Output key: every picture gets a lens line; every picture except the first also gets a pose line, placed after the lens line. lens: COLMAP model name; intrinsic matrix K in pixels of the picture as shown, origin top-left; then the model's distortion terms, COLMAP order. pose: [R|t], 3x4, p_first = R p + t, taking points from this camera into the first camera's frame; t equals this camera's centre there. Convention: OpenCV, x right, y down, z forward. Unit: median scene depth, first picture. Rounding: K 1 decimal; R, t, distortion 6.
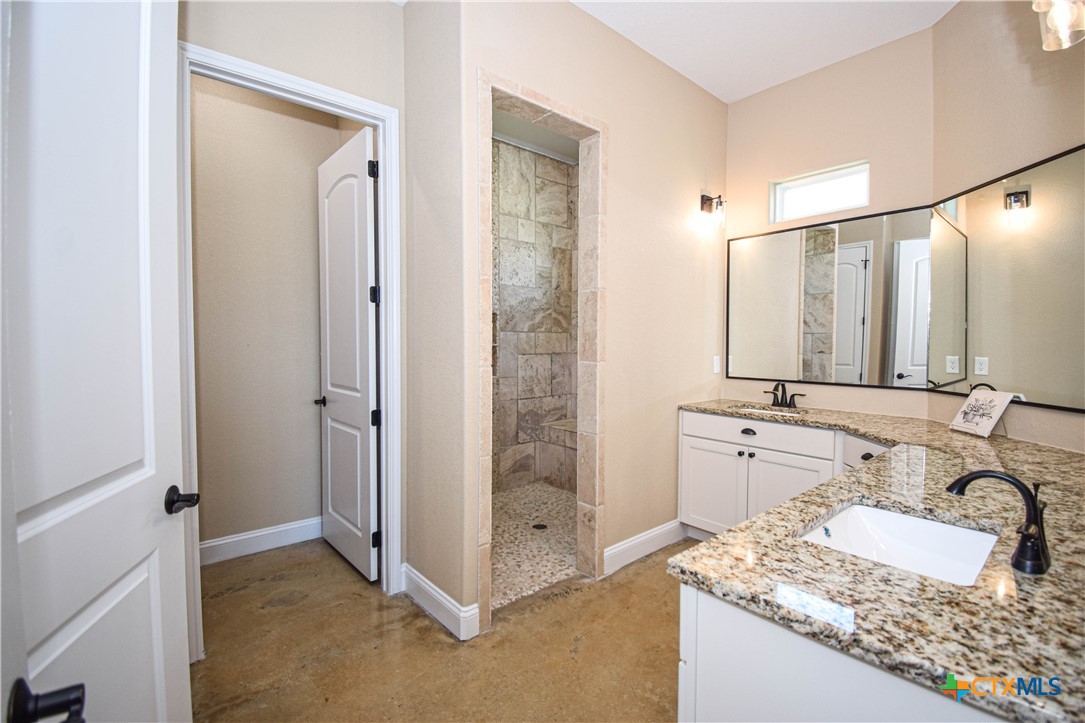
lens RADIAL K [[480.3, 0, 542.9], [0, 480.3, 362.8], [0, 0, 1]] dist [0.007741, -0.018651]
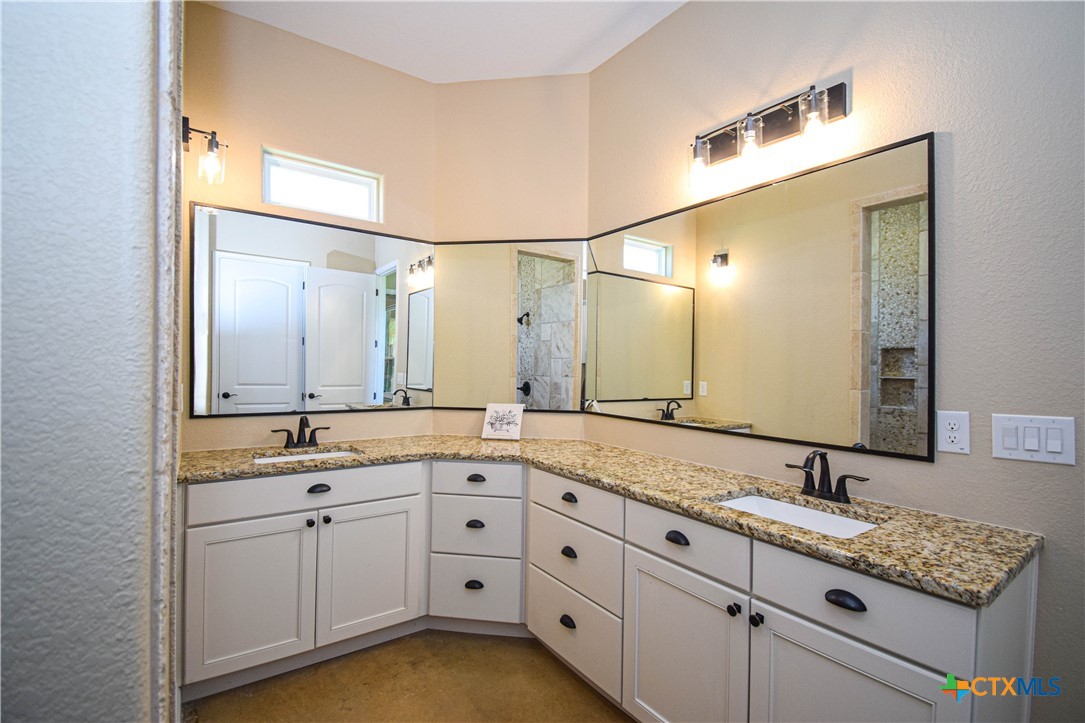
lens RADIAL K [[480.3, 0, 543.3], [0, 480.3, 361.8], [0, 0, 1]] dist [0.007741, -0.018651]
pose [[0.064454, 0.001705, 0.997919, -0.273563], [0.023331, 0.999723, -0.003215, -0.037462], [-0.997648, 0.023490, 0.064396, 0.620150]]
